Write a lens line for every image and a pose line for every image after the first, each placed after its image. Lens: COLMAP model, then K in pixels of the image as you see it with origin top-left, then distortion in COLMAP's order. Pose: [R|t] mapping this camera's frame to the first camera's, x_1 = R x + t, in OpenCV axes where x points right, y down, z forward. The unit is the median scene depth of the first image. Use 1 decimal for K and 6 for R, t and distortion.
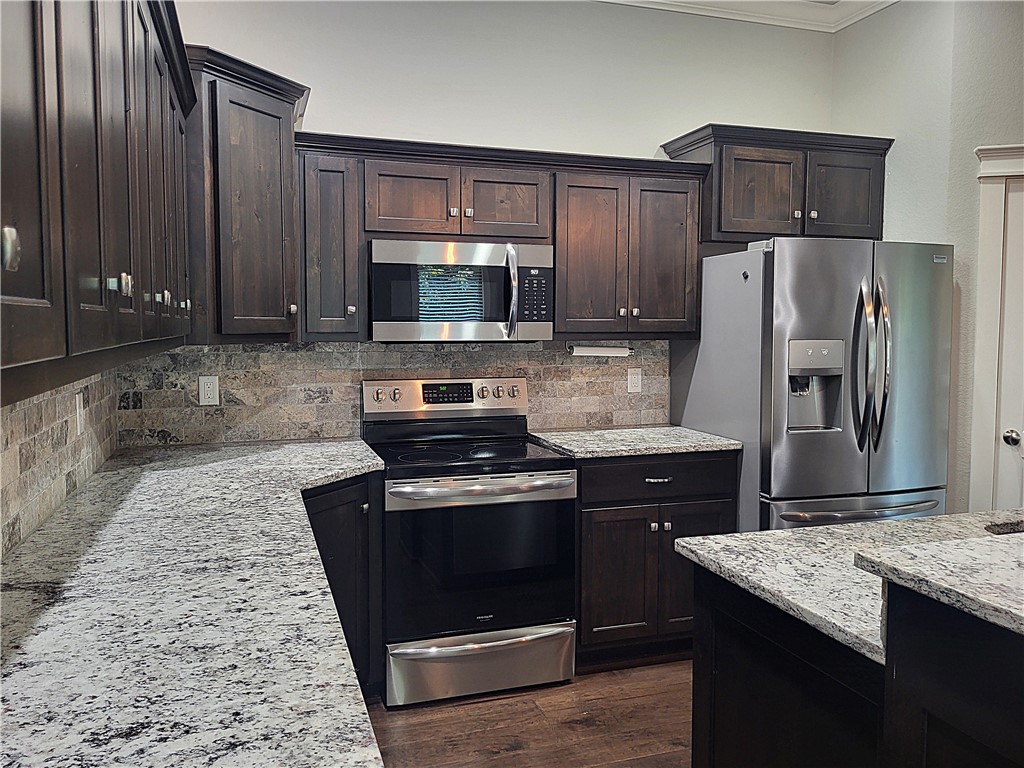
lens RADIAL K [[792.4, 0, 512.0], [0, 792.4, 384.0], [0, 0, 1]] dist [0.000579, -0.000779]
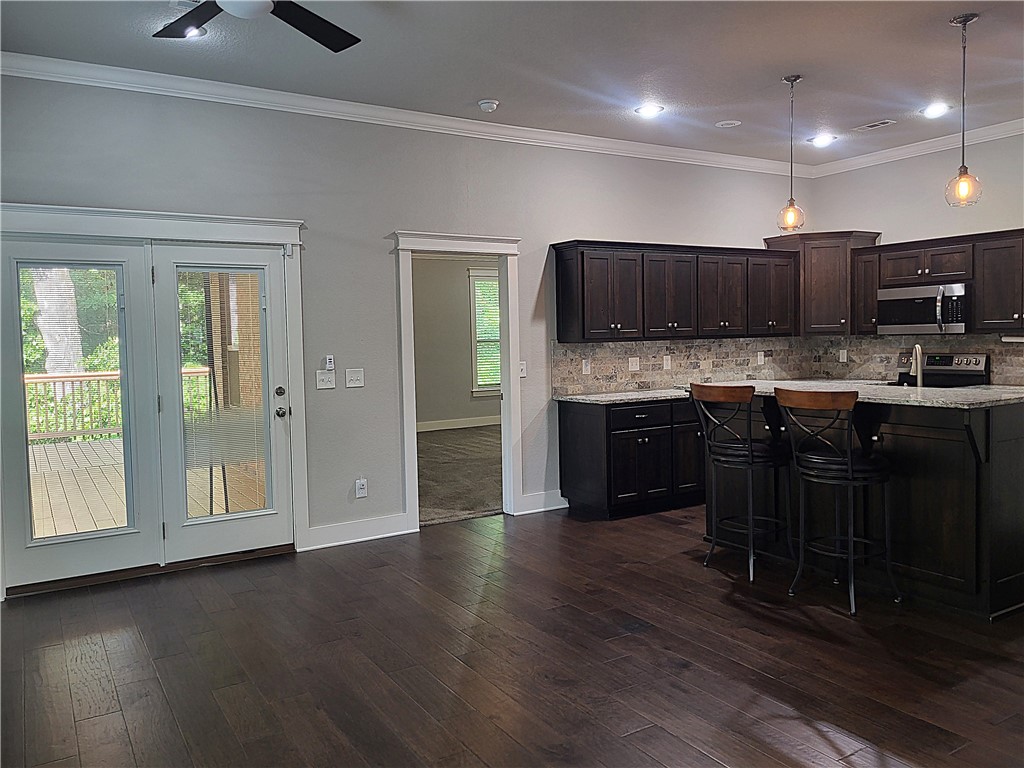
lens RADIAL K [[792.4, 0, 512.0], [0, 792.4, 384.0], [0, 0, 1]] dist [0.000579, -0.000779]
pose [[0.232845, 0.050097, -0.971223, 1.683521], [-0.051519, 0.997905, 0.039122, 0.050130], [0.971148, 0.040927, 0.234939, -0.514220]]
